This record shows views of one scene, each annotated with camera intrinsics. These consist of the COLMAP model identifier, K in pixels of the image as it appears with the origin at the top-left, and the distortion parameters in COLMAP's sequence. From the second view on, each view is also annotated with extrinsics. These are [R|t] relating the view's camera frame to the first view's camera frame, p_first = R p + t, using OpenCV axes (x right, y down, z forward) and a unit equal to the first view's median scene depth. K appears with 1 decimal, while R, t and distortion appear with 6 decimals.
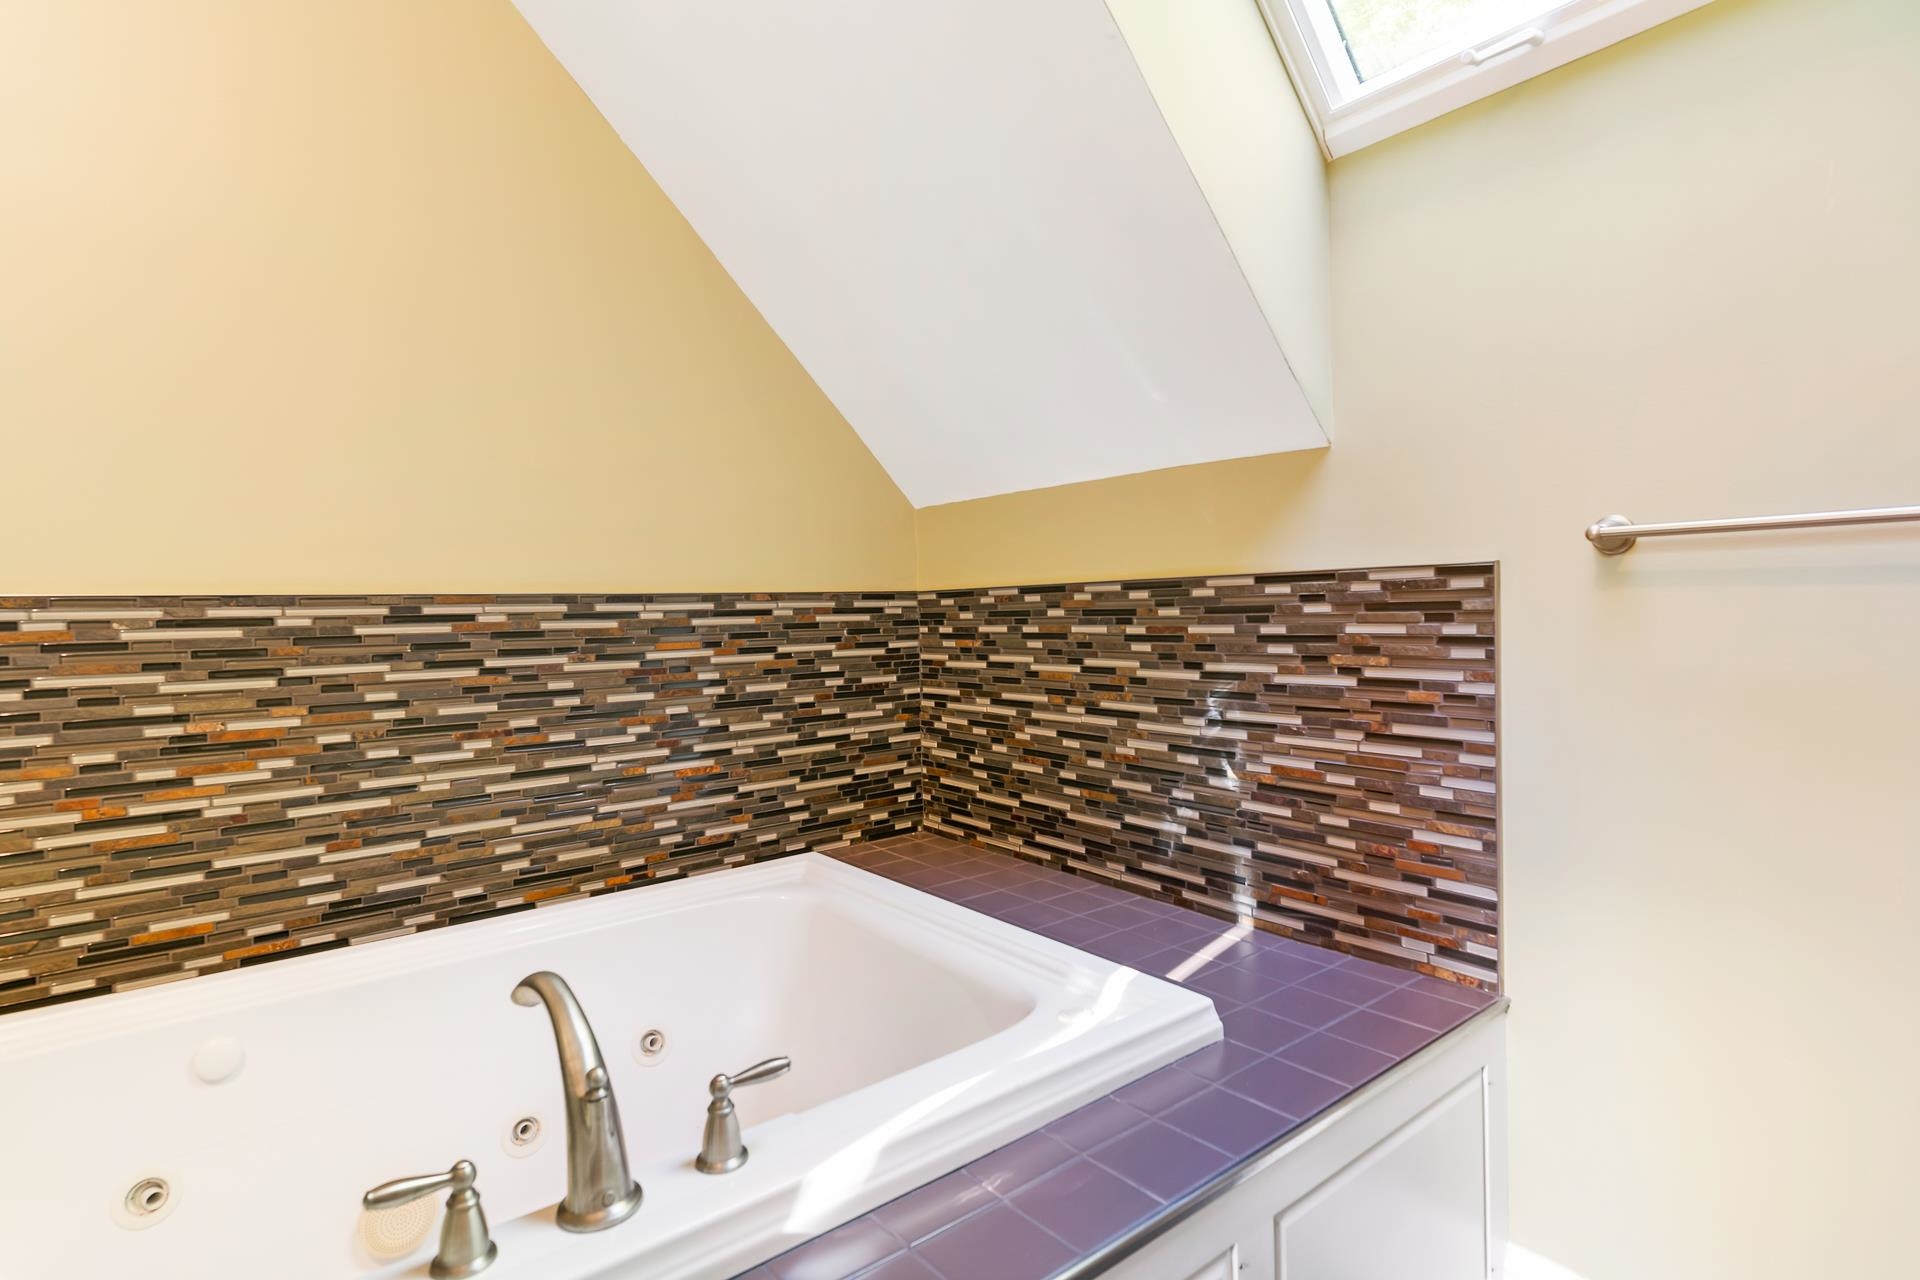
lens RADIAL K [[961.2, 0, 962.6], [0, 961.2, 623.2], [0, 0, 1]] dist [0.016300, 0.004086]
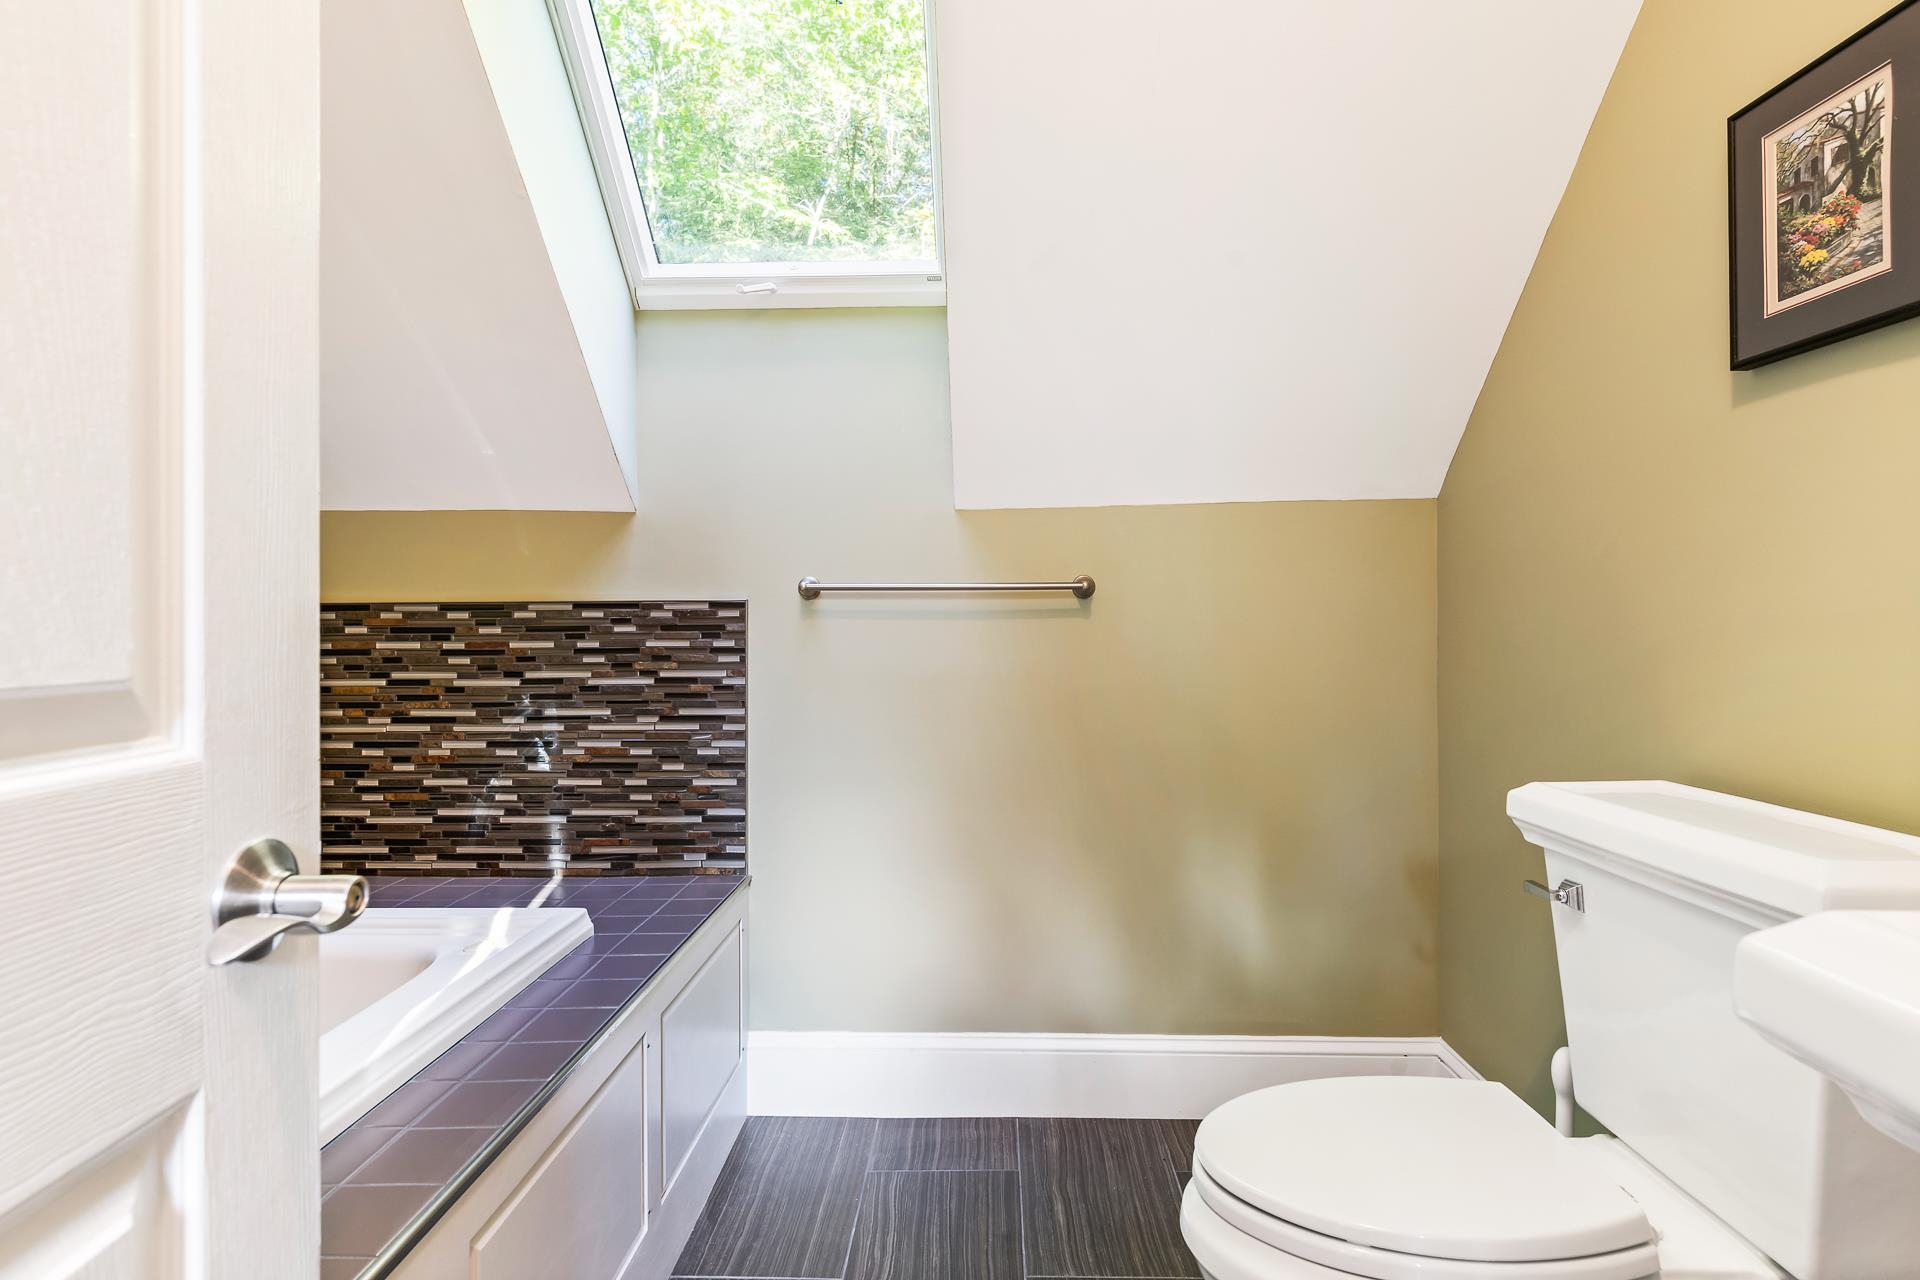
lens RADIAL K [[961.2, 0, 957.7], [0, 961.2, 633.3], [0, 0, 1]] dist [0.016300, 0.004086]
pose [[0.654534, 0.011206, 0.755950, -0.360922], [0.001508, 0.999869, -0.016127, 0.014188], [-0.756031, 0.011696, 0.654431, -0.257488]]
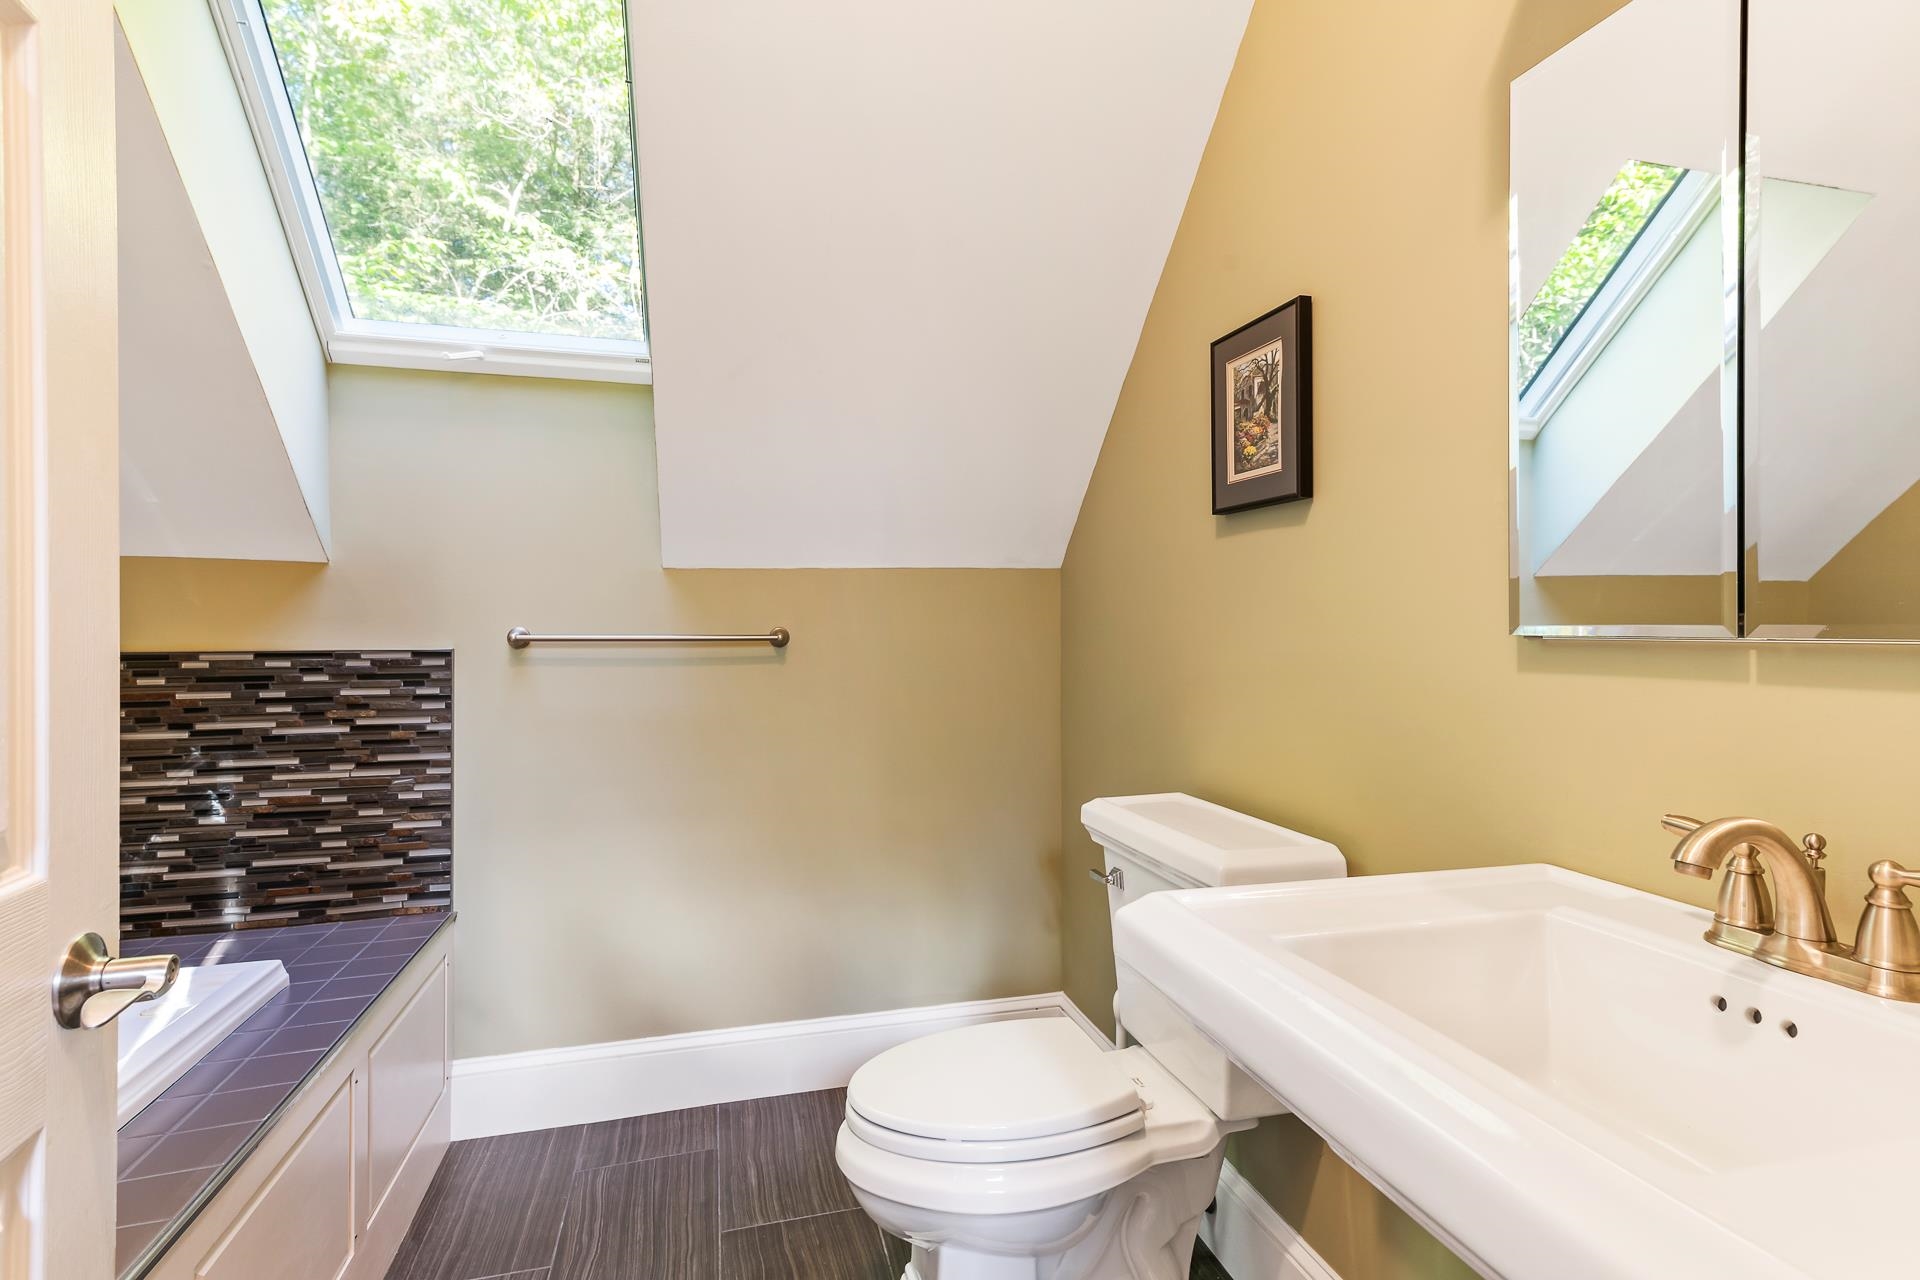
lens RADIAL K [[961.2, 0, 972.9], [0, 961.2, 635.4], [0, 0, 1]] dist [0.016300, 0.004086]
pose [[0.399840, 0.008147, 0.916549, -0.533690], [0.002828, 0.999945, -0.010122, -0.060014], [-0.916581, 0.006639, 0.399794, -0.422830]]
